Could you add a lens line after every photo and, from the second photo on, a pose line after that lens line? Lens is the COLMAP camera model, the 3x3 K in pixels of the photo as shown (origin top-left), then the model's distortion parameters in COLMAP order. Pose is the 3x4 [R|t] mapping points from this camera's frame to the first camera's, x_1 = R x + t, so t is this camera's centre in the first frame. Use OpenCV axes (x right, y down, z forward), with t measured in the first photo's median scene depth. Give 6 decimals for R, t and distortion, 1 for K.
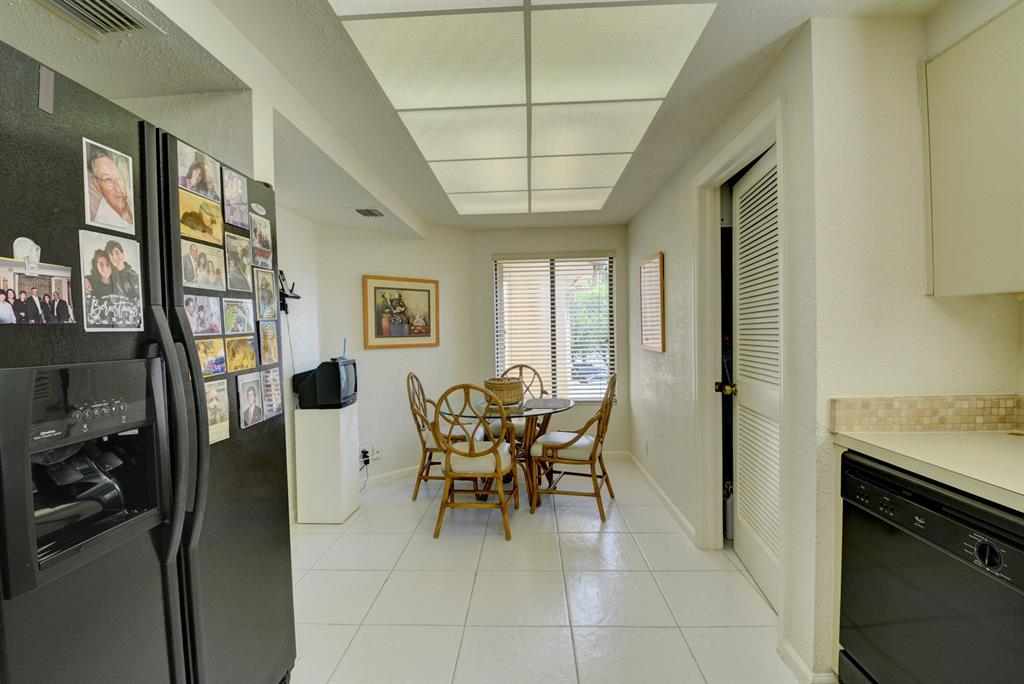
lens RADIAL K [[450.1, 0, 510.6], [0, 450.1, 342.5], [0, 0, 1]] dist [0.017423, -0.025472]
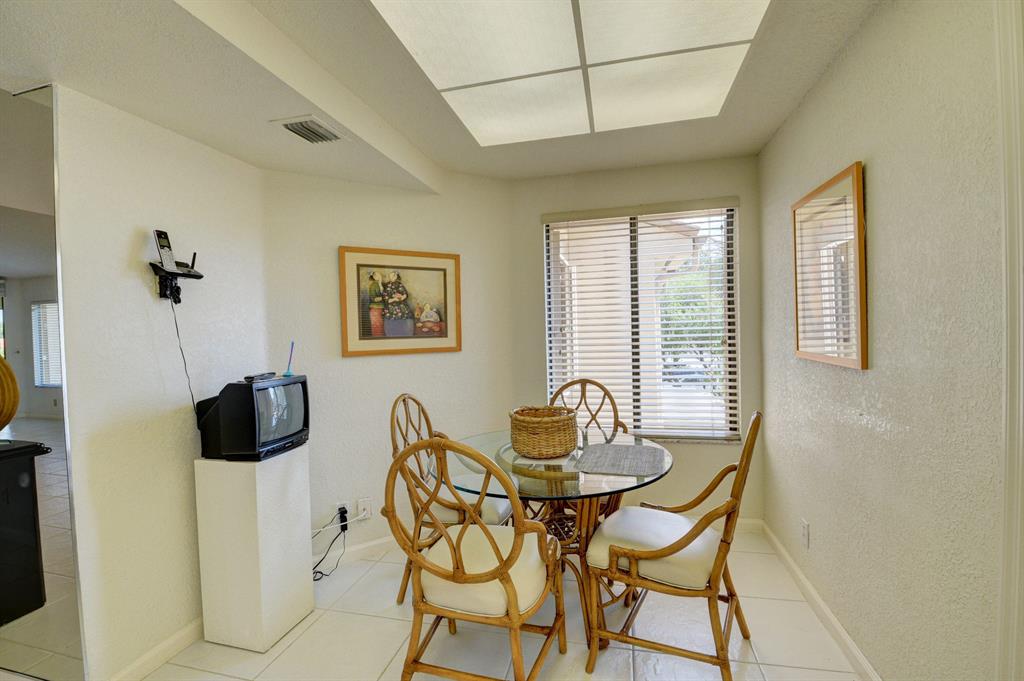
lens RADIAL K [[450.1, 0, 510.6], [0, 450.1, 341.0], [0, 0, 1]] dist [0.017423, -0.025472]
pose [[0.982357, -0.003643, -0.186981, 0.046372], [0.004213, 0.999988, 0.002653, -0.009753], [0.186969, -0.003393, 0.982360, 0.379964]]
